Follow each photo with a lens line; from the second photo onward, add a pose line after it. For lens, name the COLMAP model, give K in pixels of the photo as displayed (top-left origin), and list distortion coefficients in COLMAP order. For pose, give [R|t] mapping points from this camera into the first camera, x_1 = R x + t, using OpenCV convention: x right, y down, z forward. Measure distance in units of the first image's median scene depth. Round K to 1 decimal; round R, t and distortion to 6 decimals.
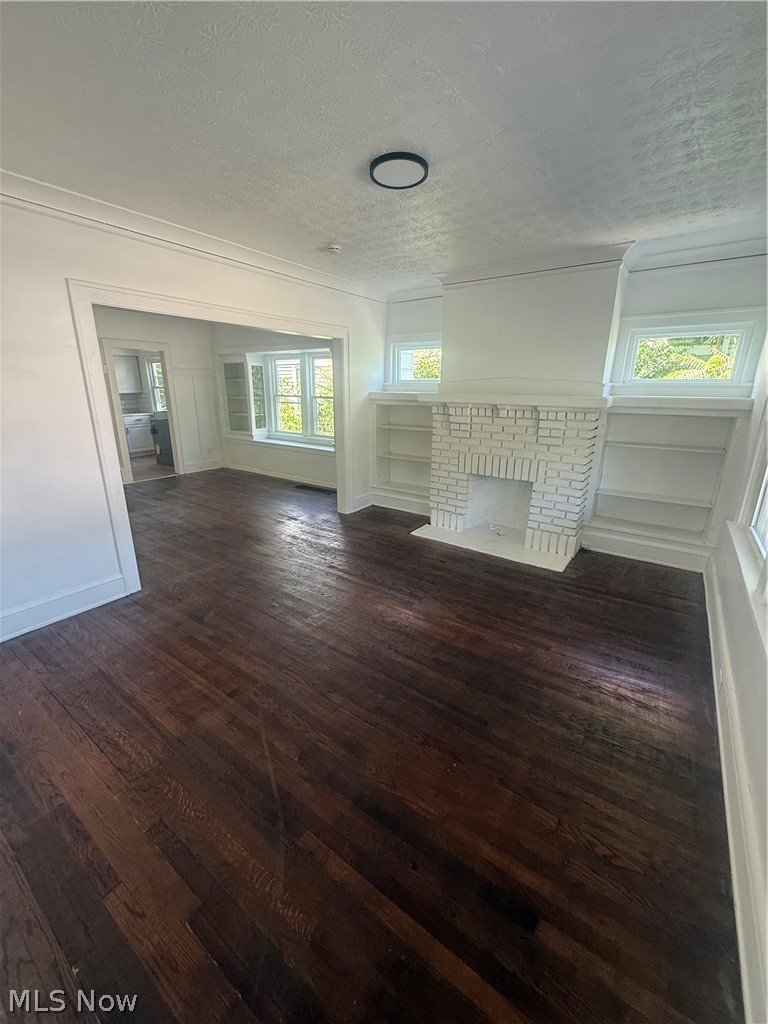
lens RADIAL K [[408.5, 0, 384.4], [0, 408.5, 505.0], [0, 0, 1]] dist [0.000452, 0.000194]
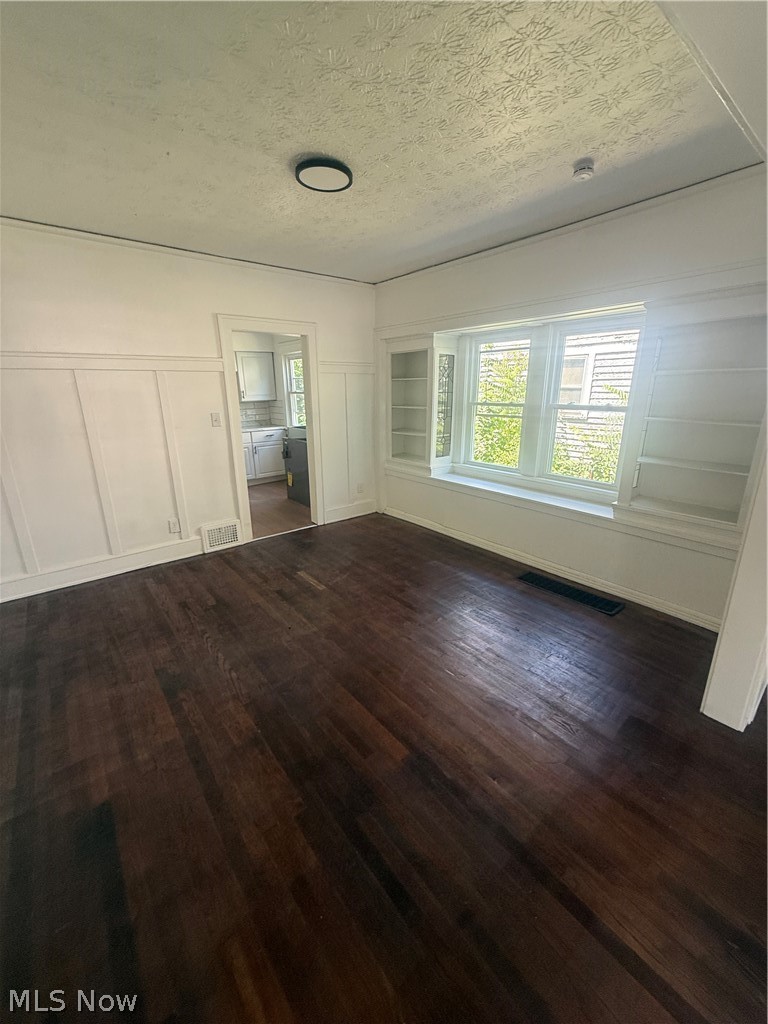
lens RADIAL K [[408.5, 0, 384.4], [0, 408.5, 505.0], [0, 0, 1]] dist [0.000452, 0.000194]
pose [[0.961343, 0.061067, -0.268496, -0.217261], [-0.063274, 0.997996, 0.000434, -0.110371], [0.267985, 0.016572, 0.963281, 0.386441]]
